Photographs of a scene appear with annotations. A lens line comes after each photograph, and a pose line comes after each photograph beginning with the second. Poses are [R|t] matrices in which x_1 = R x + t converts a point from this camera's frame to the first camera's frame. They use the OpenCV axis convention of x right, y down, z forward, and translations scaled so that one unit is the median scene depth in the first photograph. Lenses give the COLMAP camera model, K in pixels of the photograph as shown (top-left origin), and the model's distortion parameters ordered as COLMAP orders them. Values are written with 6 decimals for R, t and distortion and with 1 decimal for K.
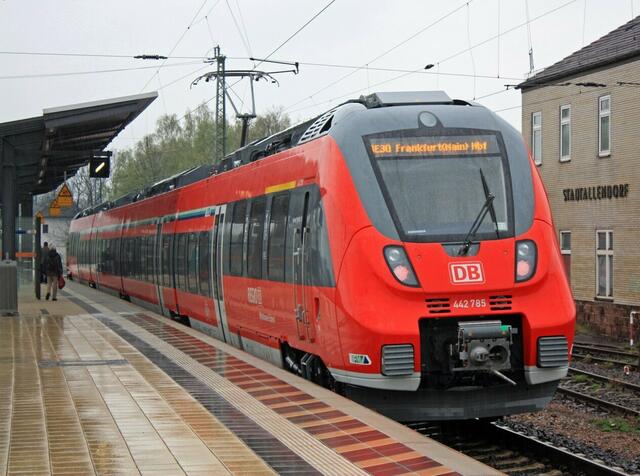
lens RADIAL K [[1399.9, 0, 317.3], [0, 1399.9, 239.2], [0, 0, 1]] dist [-0.108843, 0.000000]
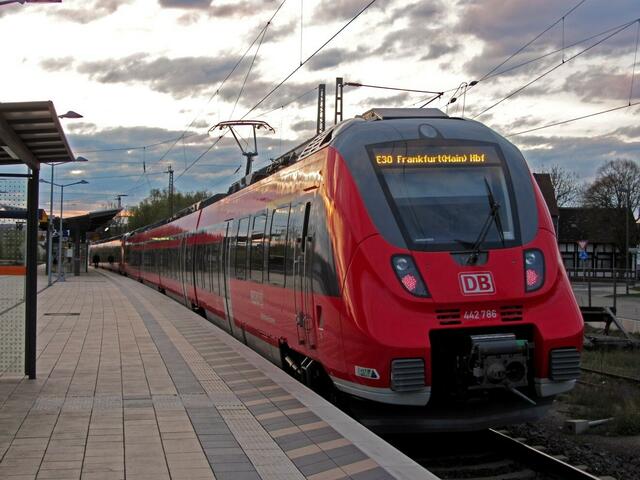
lens RADIAL K [[986.4, 0, 321.3], [0, 986.4, 236.3], [0, 0, 1]] dist [-0.219689, 0.000000]
pose [[0.999751, 0.004394, 0.021877, -0.015902], [-0.004108, 0.999906, -0.013099, 0.001101], [-0.021933, 0.013006, 0.999675, 0.321369]]
